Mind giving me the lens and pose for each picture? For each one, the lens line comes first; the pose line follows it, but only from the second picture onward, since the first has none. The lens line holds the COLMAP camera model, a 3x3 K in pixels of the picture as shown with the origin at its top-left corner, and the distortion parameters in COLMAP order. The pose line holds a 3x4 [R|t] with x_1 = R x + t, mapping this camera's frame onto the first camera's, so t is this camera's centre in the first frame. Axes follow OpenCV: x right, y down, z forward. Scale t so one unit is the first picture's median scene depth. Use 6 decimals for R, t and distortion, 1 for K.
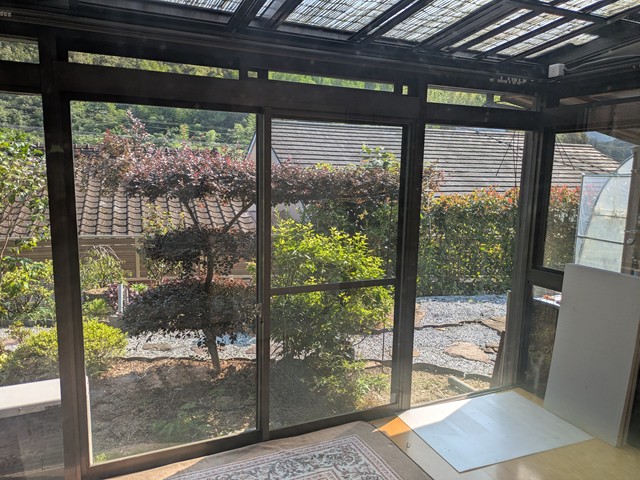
lens RADIAL K [[469.7, 0, 320.0], [0, 469.7, 240.0], [0, 0, 1]] dist [0.061001, -0.071216]
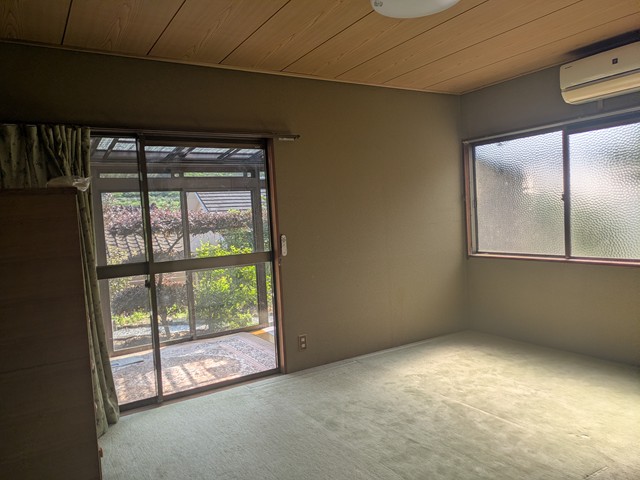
lens RADIAL K [[469.7, 0, 320.0], [0, 469.7, 240.0], [0, 0, 1]] dist [0.061001, -0.071216]
pose [[0.989298, -0.080022, 0.122006, 0.161223], [0.091313, 0.991752, -0.089943, 0.160355], [-0.113802, 0.100121, 0.988446, -0.887137]]
